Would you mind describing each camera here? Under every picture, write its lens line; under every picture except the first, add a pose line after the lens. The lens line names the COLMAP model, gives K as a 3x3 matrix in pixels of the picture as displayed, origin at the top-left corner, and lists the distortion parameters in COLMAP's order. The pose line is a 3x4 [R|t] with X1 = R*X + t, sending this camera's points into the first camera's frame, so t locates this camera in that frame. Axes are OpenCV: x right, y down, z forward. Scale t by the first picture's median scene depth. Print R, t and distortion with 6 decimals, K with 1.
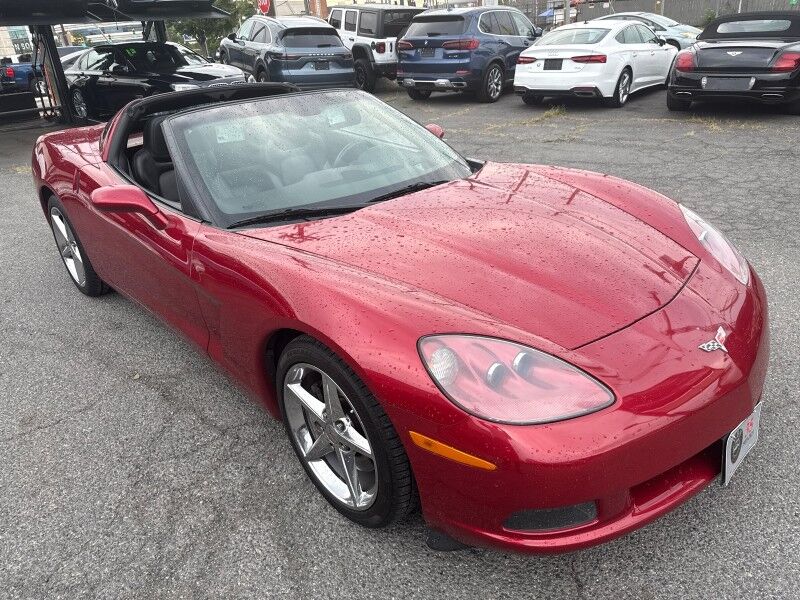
lens RADIAL K [[563.1, 0, 403.5], [0, 563.1, 297.2], [0, 0, 1]] dist [0.027869, -0.036442]
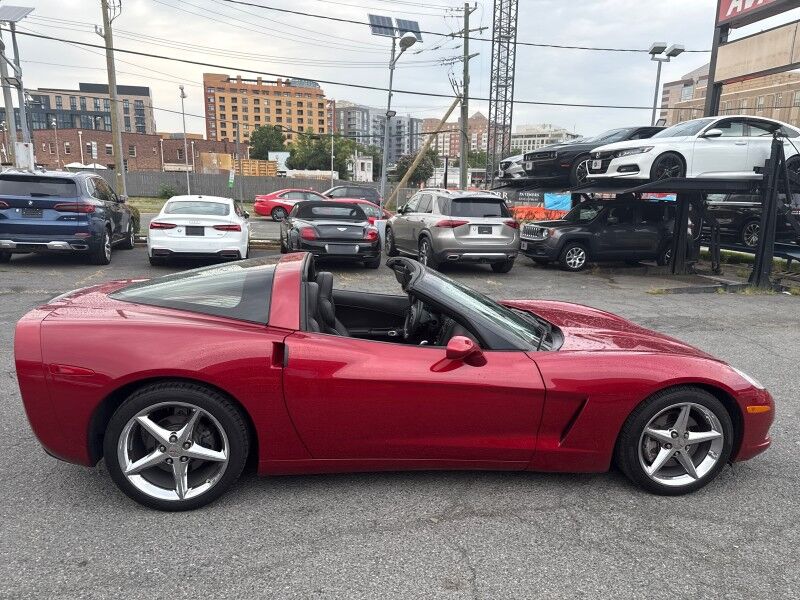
lens RADIAL K [[563.1, 0, 398.3], [0, 563.1, 307.3], [0, 0, 1]] dist [0.027869, -0.036442]
pose [[0.600704, -0.081432, 0.795313, -0.381437], [0.272928, 0.955923, -0.108266, -0.042169], [-0.751442, 0.282099, 0.596452, 0.087142]]
